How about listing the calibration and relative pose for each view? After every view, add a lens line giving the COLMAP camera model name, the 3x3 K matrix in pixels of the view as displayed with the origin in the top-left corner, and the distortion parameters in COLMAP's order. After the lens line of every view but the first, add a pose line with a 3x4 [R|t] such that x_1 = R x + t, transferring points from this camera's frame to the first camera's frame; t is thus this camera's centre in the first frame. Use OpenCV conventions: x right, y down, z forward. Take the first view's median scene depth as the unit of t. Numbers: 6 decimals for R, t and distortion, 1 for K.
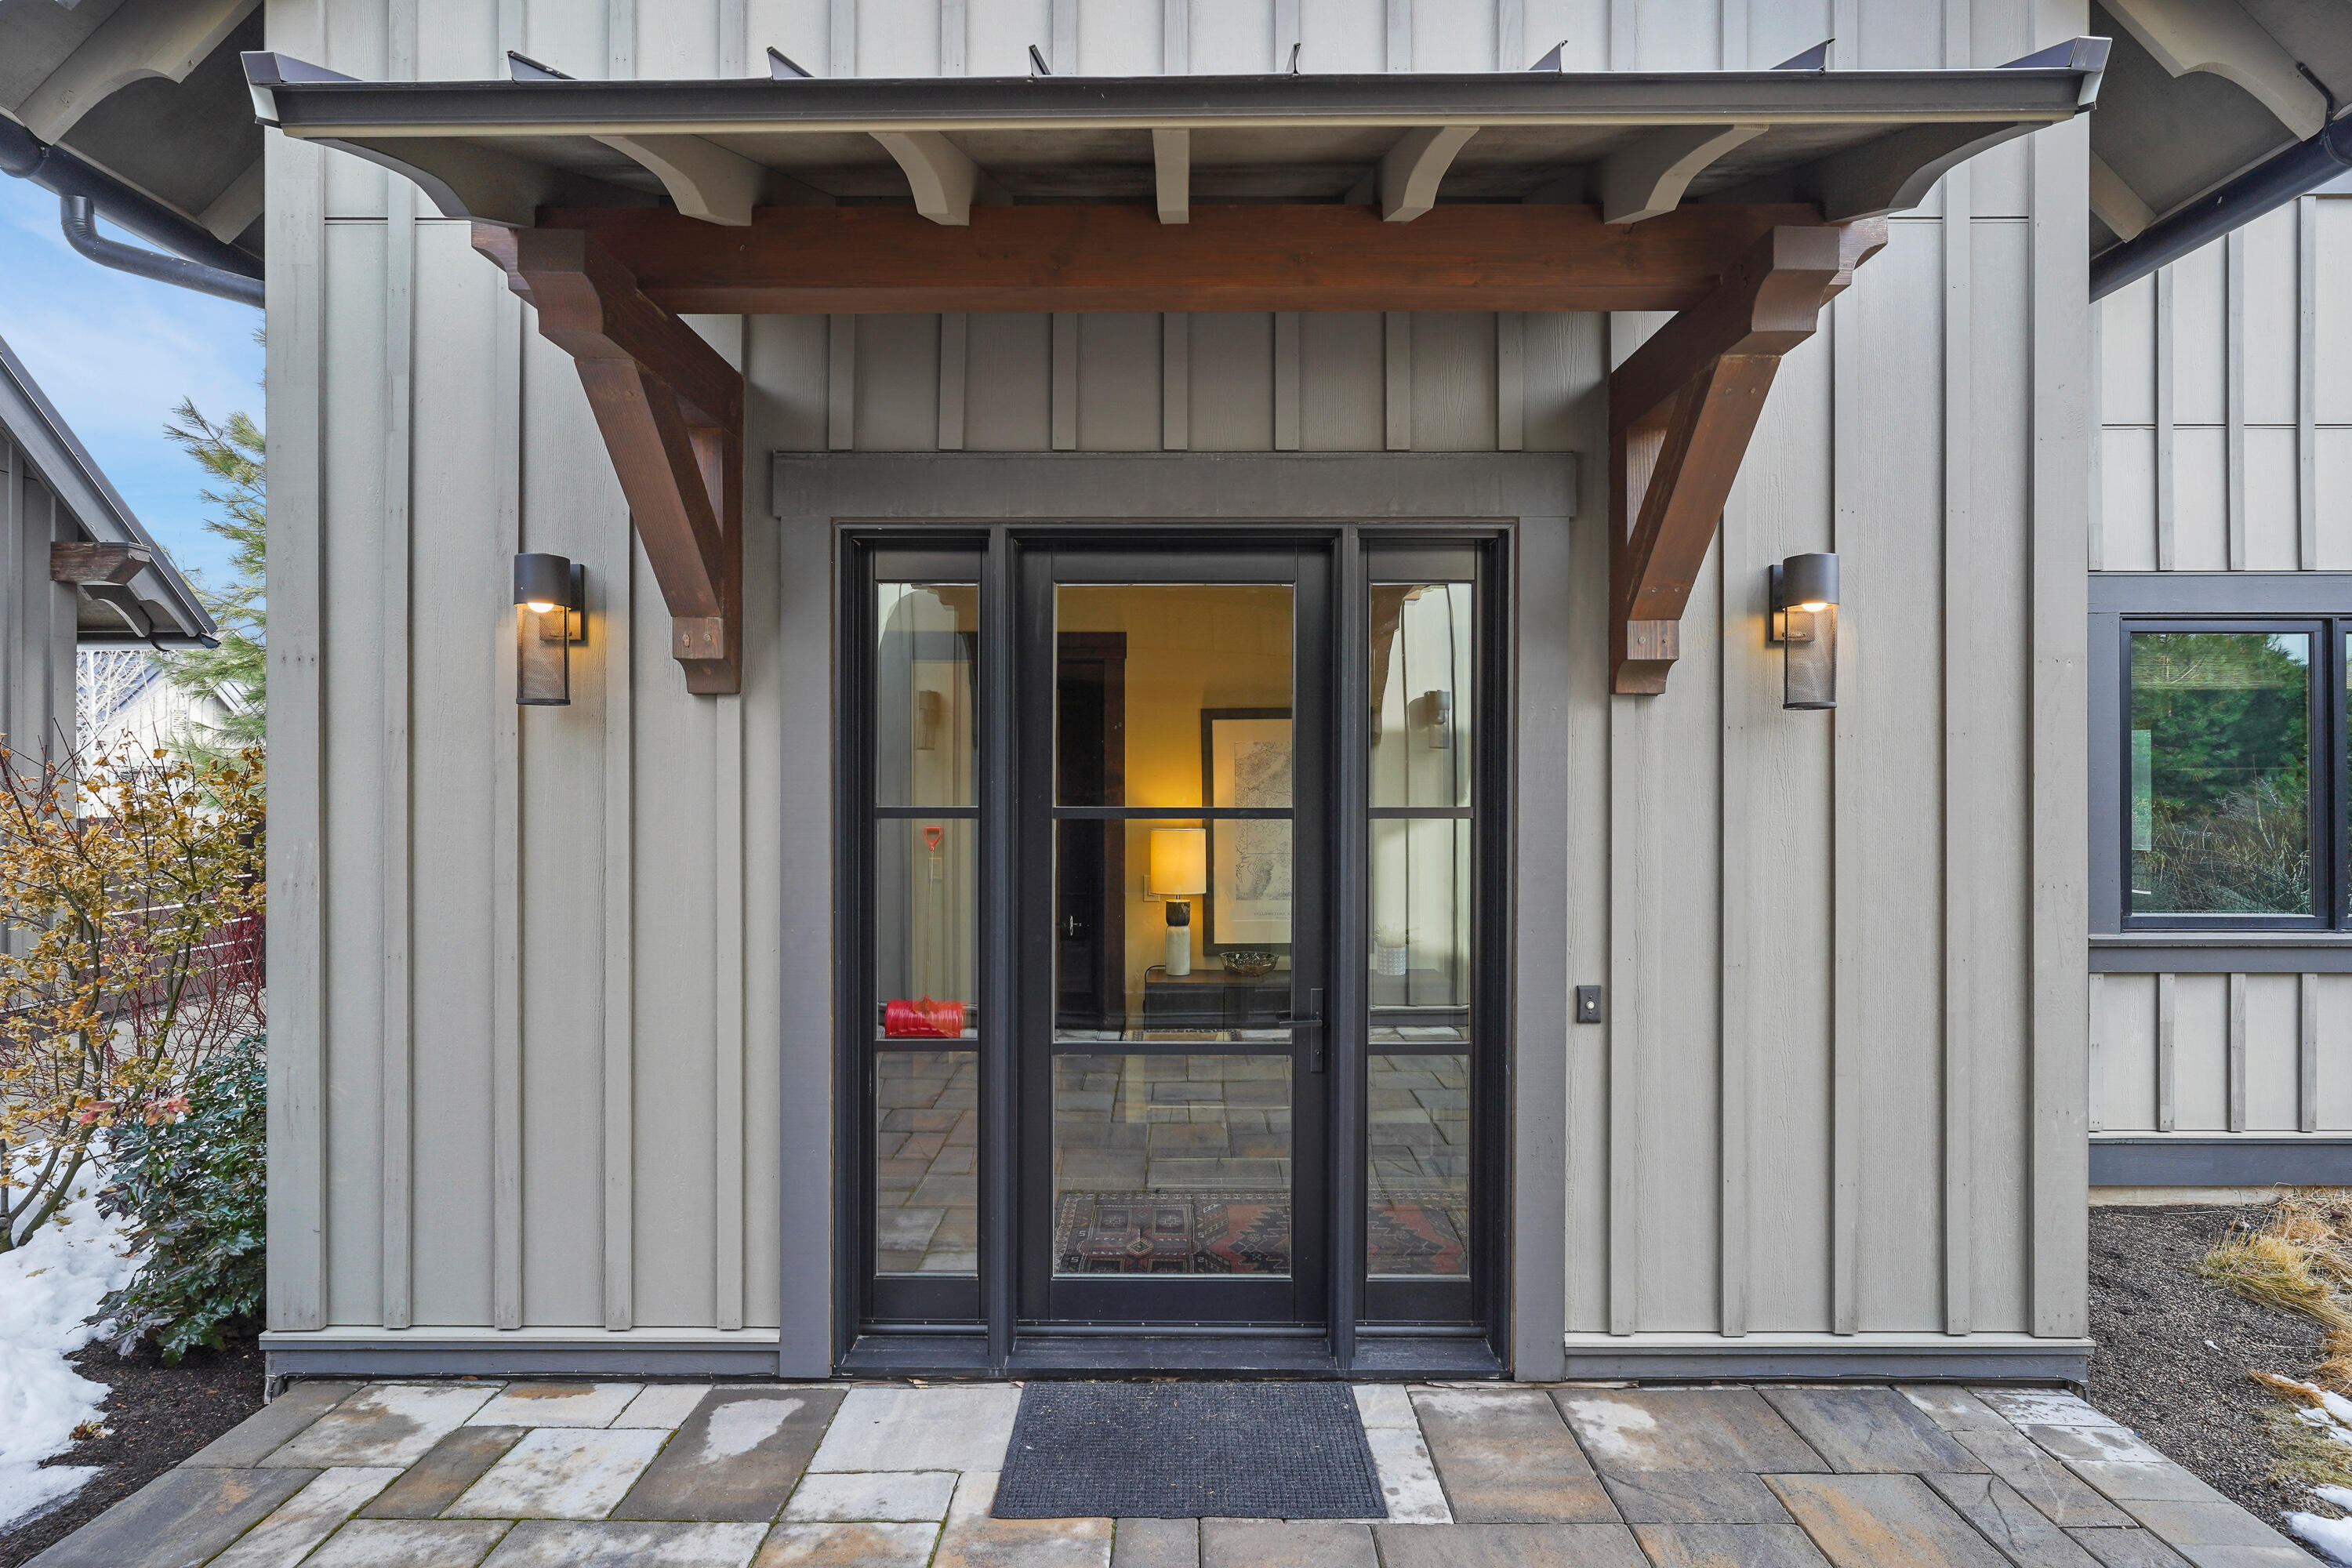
lens RADIAL K [[1161.8, 0, 1175.0], [0, 1161.8, 765.6], [0, 0, 1]] dist [-0.002969, 0.002984]
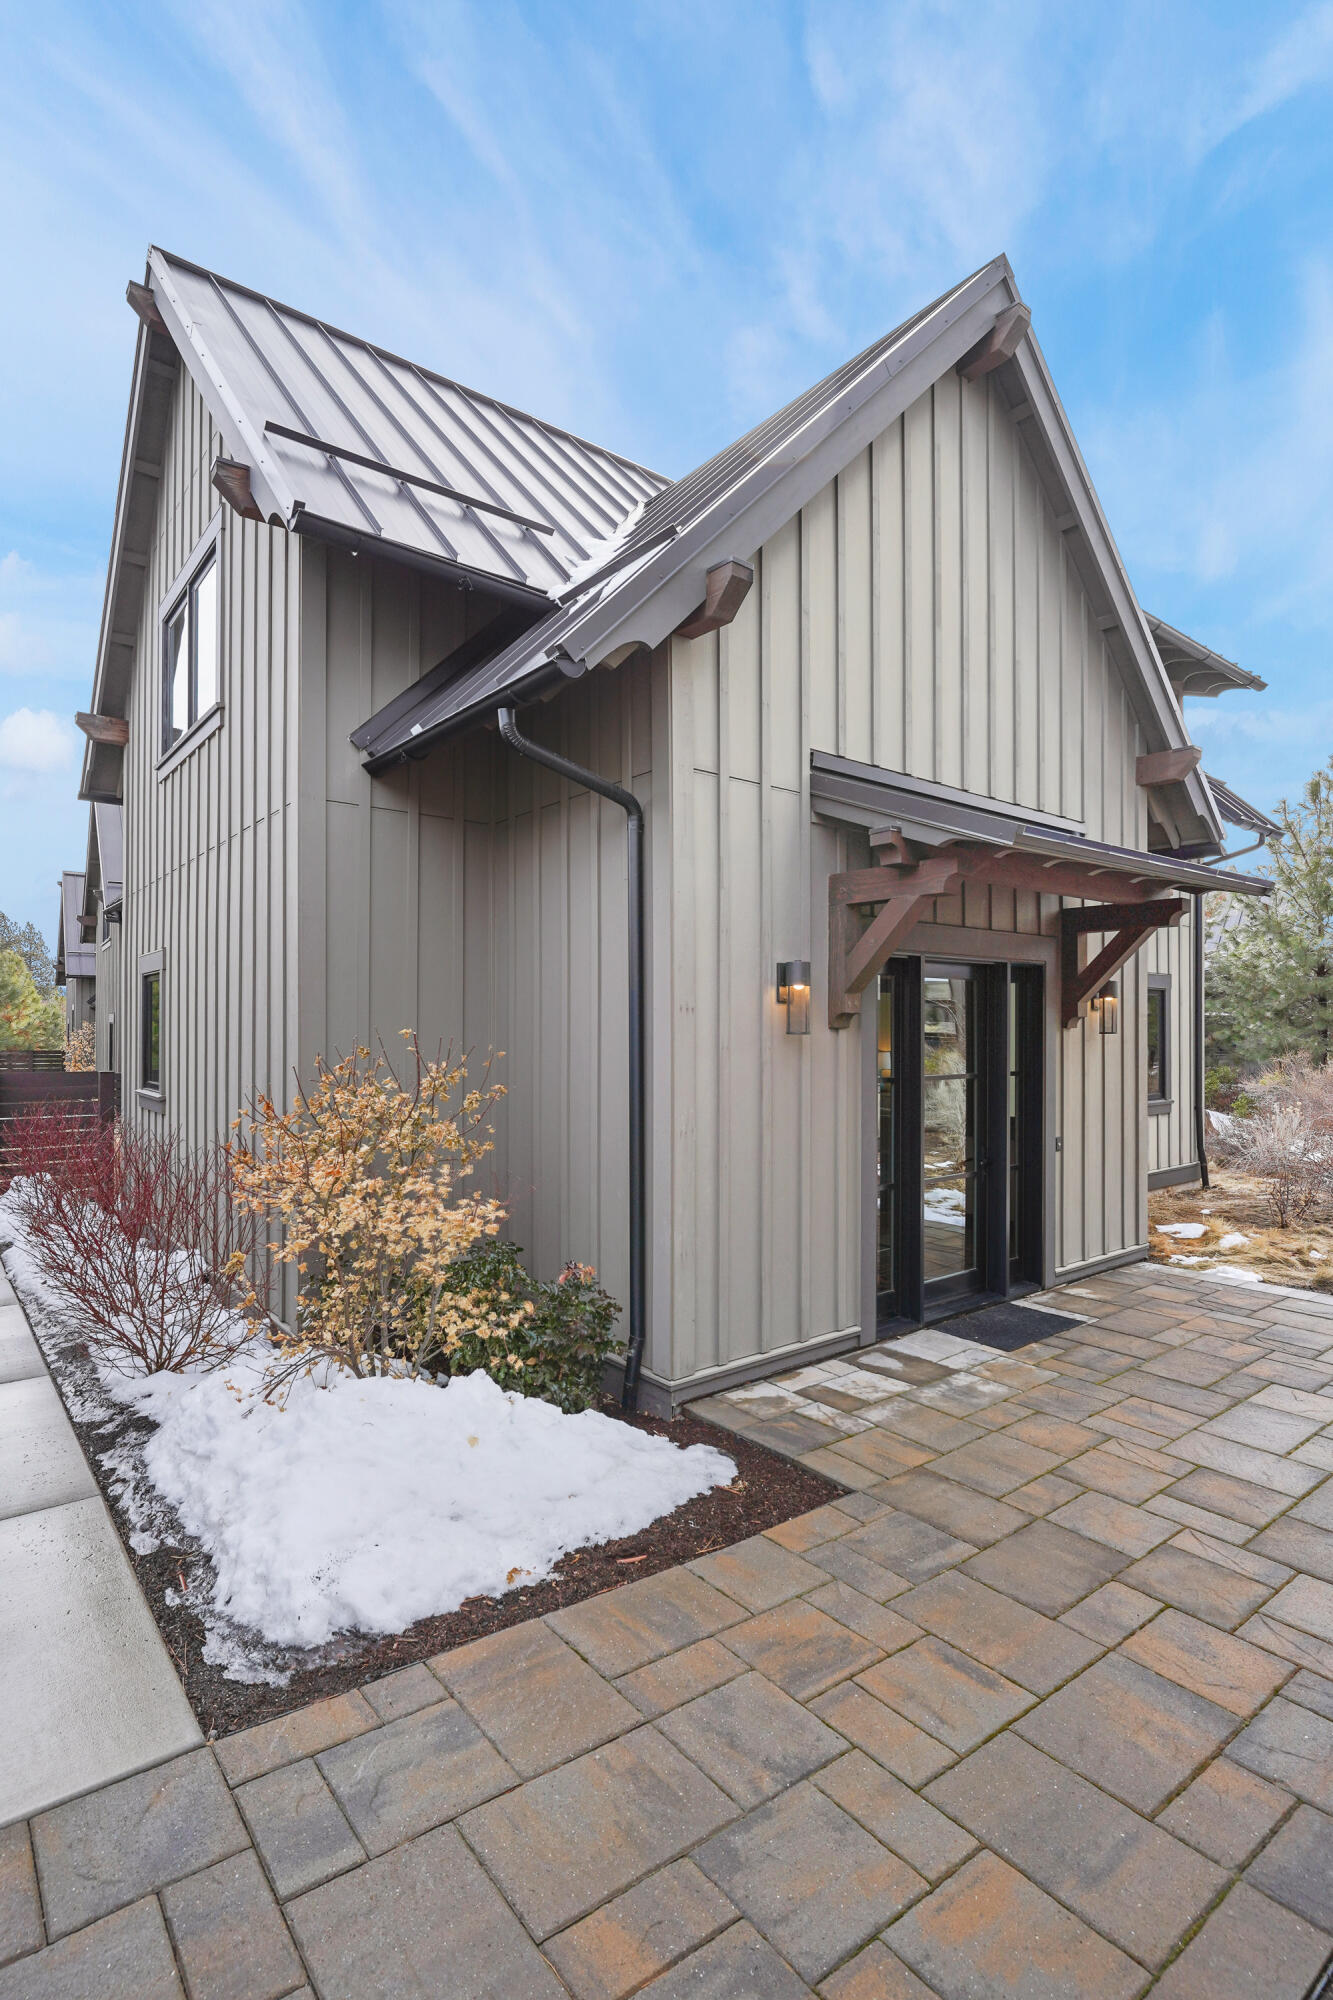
lens RADIAL K [[988.0, 0, 685.0], [0, 988.0, 1008.0], [0, 0, 1]] dist [-0.002969, 0.002984]
pose [[0.786274, -0.003680, 0.617867, -1.821419], [-0.005854, 0.999893, 0.013405, -0.139087], [-0.617850, -0.014157, 0.786169, -0.258186]]
